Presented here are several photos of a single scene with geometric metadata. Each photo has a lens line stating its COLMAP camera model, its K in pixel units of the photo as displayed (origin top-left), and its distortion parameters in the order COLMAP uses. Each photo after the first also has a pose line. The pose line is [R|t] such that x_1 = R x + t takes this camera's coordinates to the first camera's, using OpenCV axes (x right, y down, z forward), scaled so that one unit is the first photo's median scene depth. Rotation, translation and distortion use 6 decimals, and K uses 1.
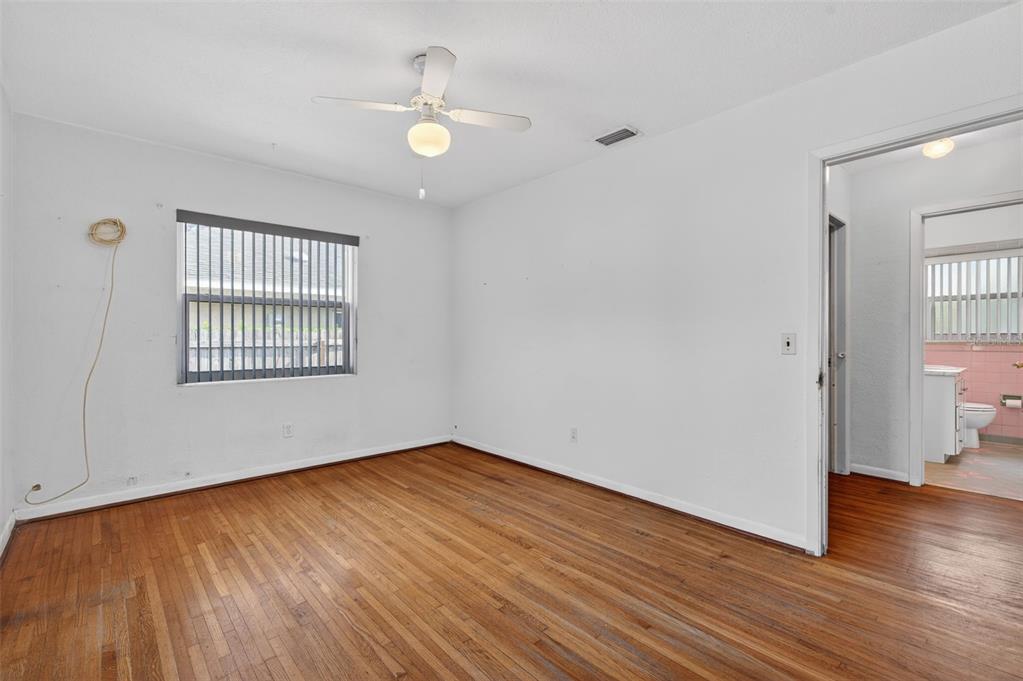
lens RADIAL K [[449.1, 0, 515.8], [0, 449.1, 340.5], [0, 0, 1]] dist [0.005123, -0.002891]
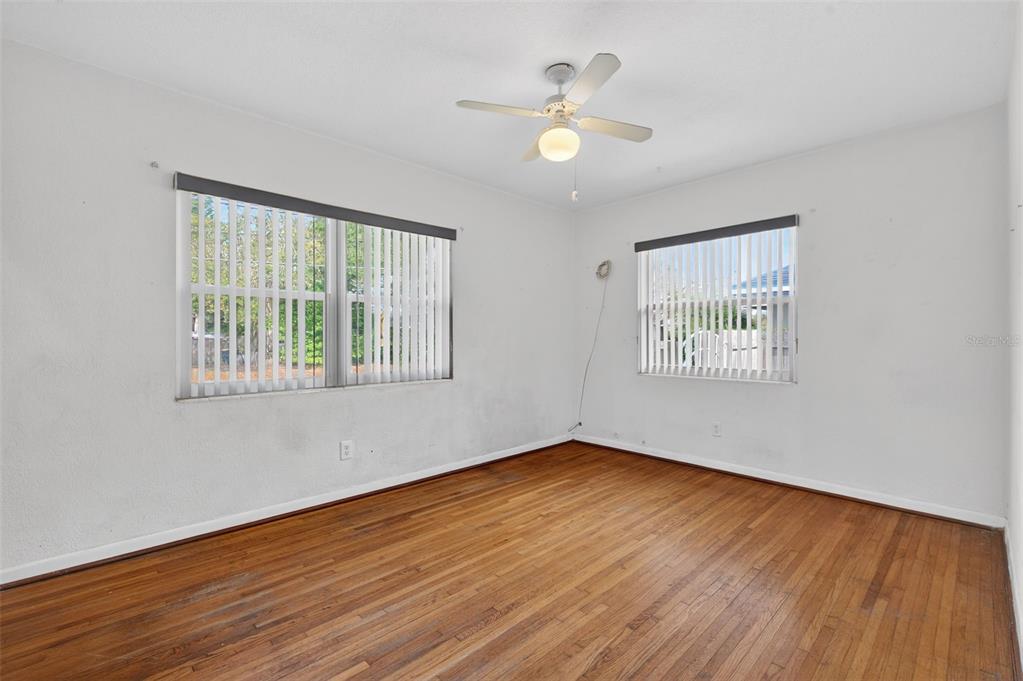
lens RADIAL K [[449.1, 0, 517.7], [0, 449.1, 338.6], [0, 0, 1]] dist [0.005123, -0.002891]
pose [[0.023130, -0.000562, -0.999732, 0.708909], [-0.006106, 0.999981, -0.000704, -0.000331], [0.999714, 0.006121, 0.023127, 0.758772]]
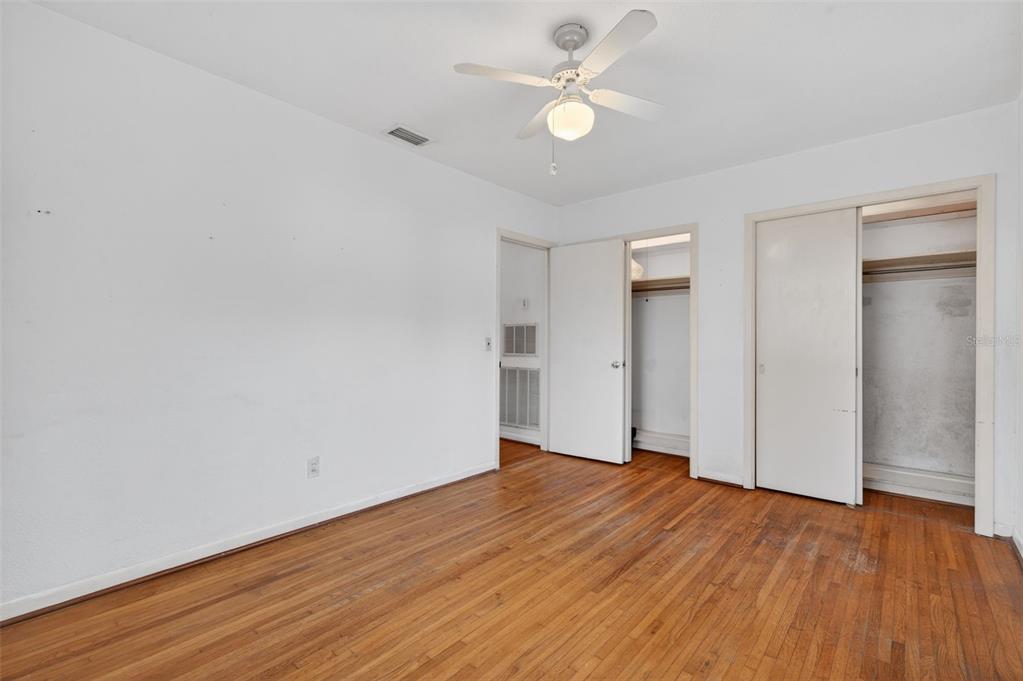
lens RADIAL K [[449.1, 0, 511.0], [0, 449.1, 337.3], [0, 0, 1]] dist [0.005123, -0.002891]
pose [[-0.104625, 0.003895, 0.994504, -0.923699], [0.006158, 0.999976, -0.003268, -0.006873], [-0.994493, 0.005782, -0.104646, 1.040010]]
